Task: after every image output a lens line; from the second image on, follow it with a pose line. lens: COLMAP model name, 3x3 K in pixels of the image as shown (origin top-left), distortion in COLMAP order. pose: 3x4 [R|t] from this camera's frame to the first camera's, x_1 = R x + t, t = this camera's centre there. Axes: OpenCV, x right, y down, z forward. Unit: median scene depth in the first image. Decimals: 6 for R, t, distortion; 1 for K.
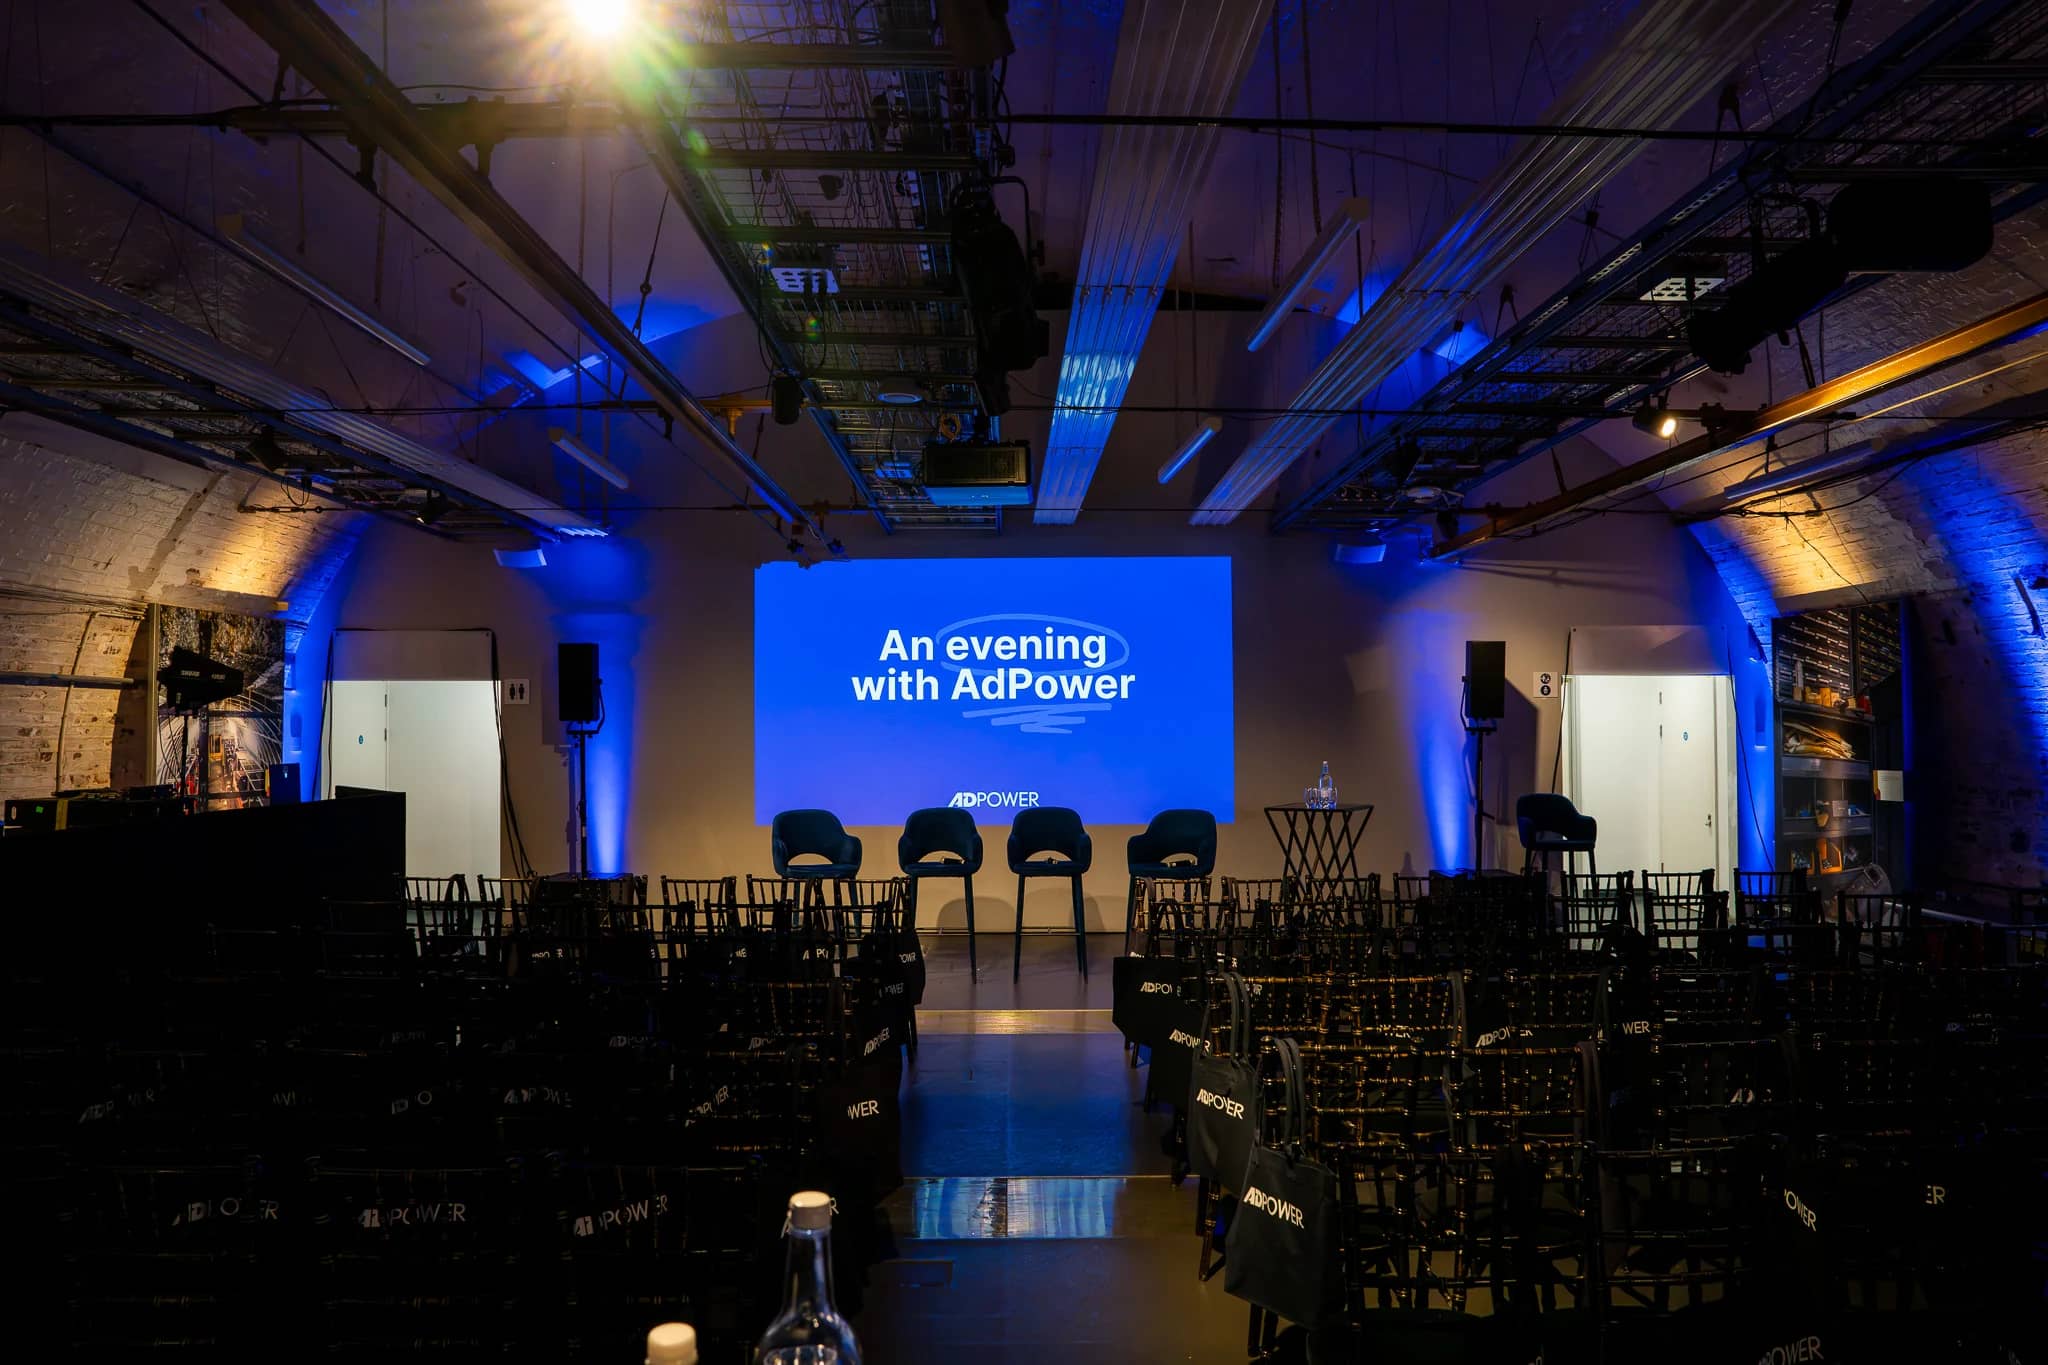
lens RADIAL K [[1402.0, 0, 1024.0], [0, 1402.0, 682.5], [0, 0, 1]] dist [-0.122813, 0.095323]
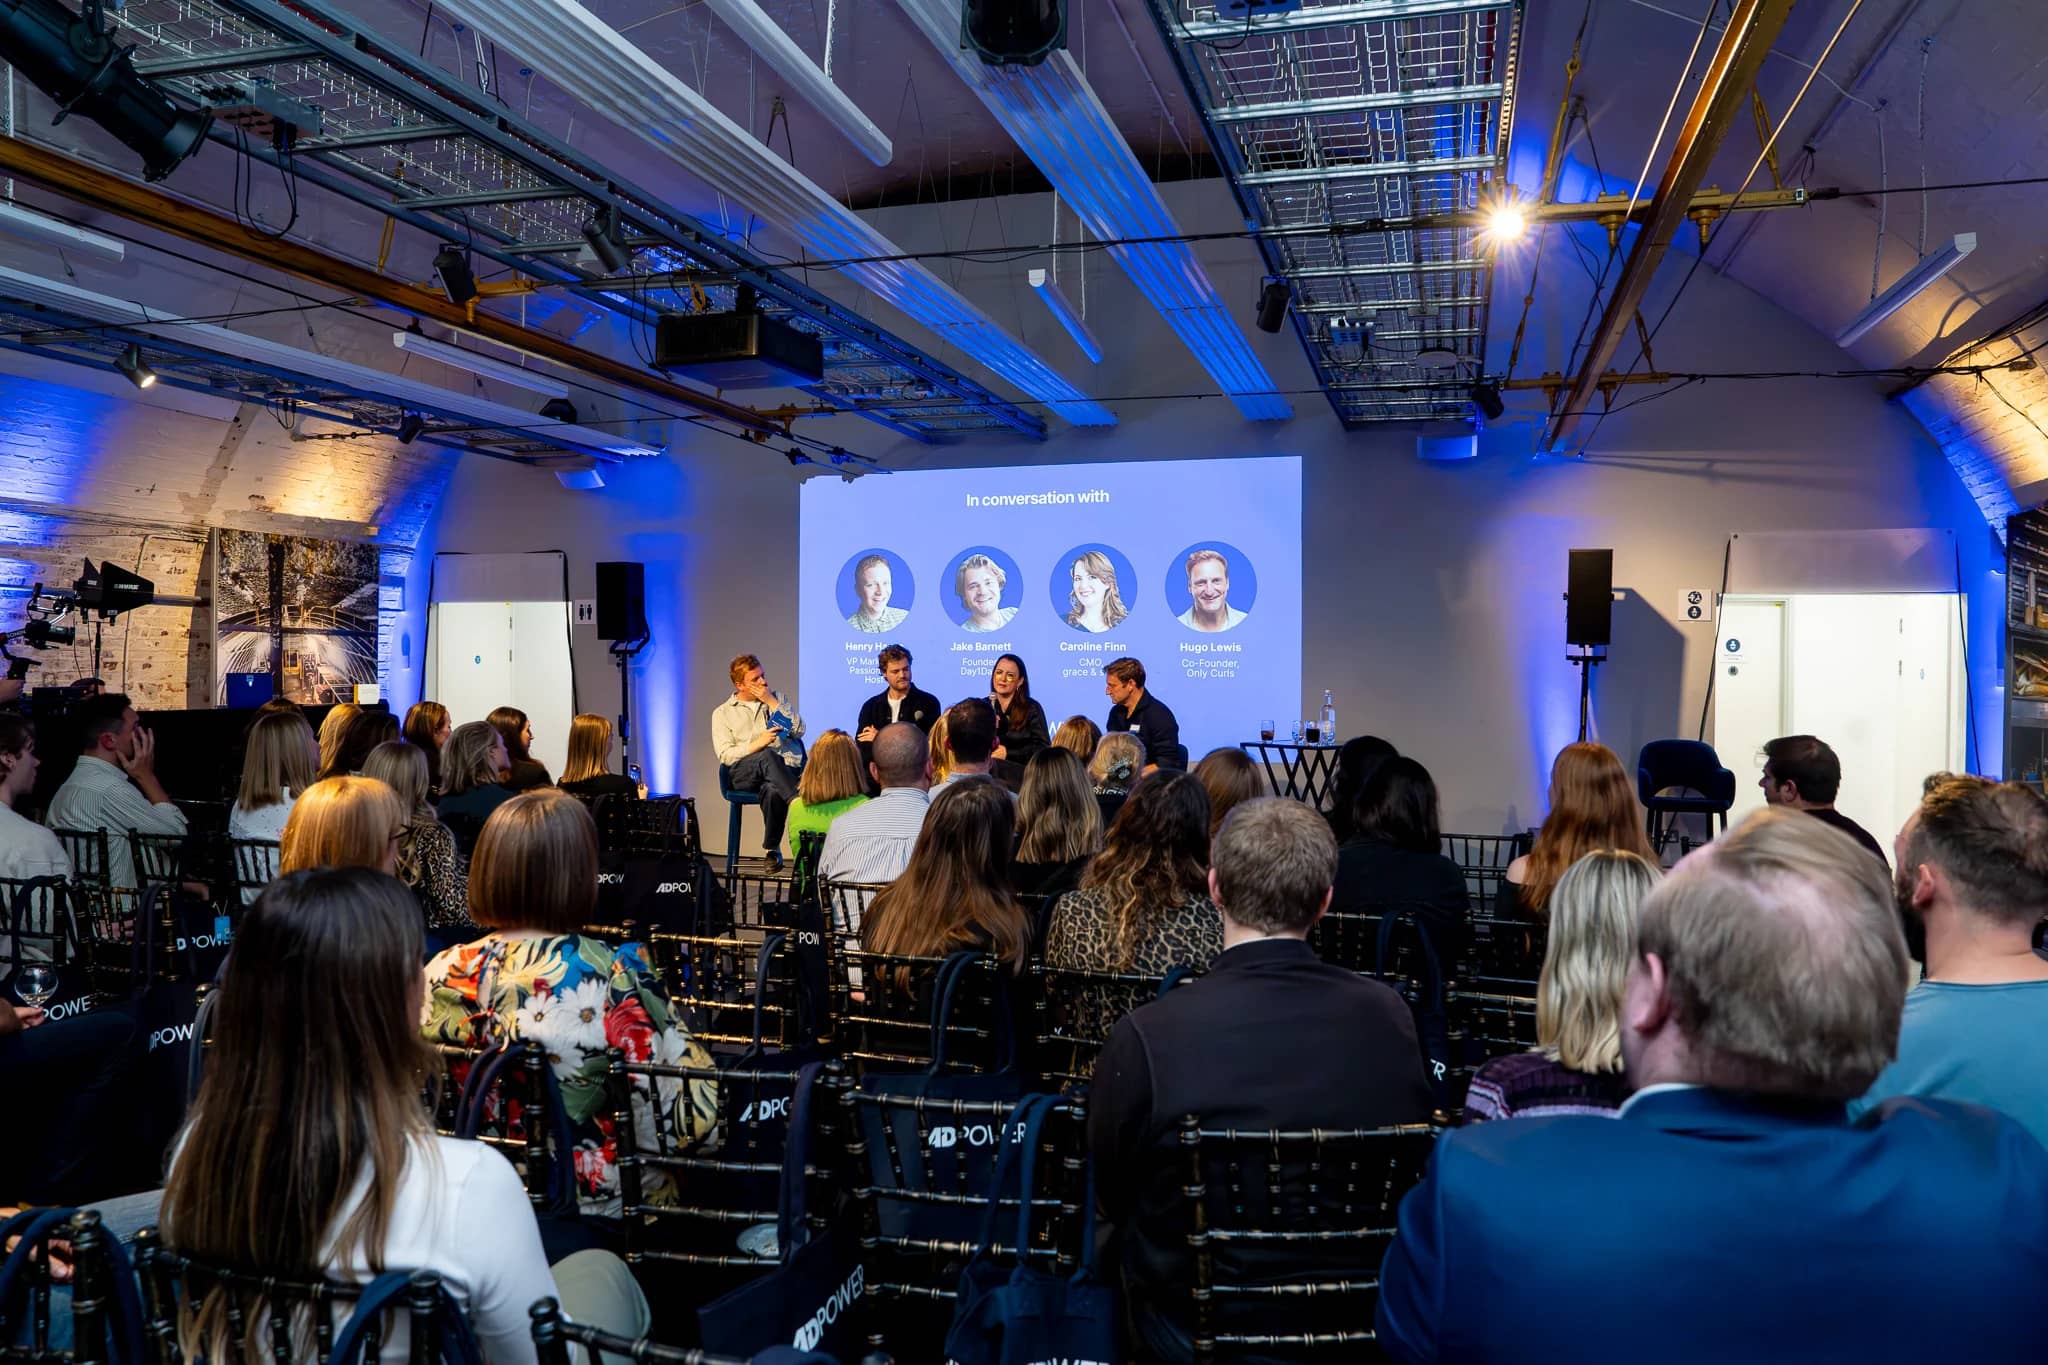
lens RADIAL K [[1402.0, 0, 1024.0], [0, 1402.0, 682.5], [0, 0, 1]] dist [-0.122813, 0.095323]
pose [[0.954251, 0.015737, -0.298593, 0.245144], [-0.003628, 0.999150, 0.041064, 0.015254], [0.298986, -0.038103, 0.953497, 0.122115]]
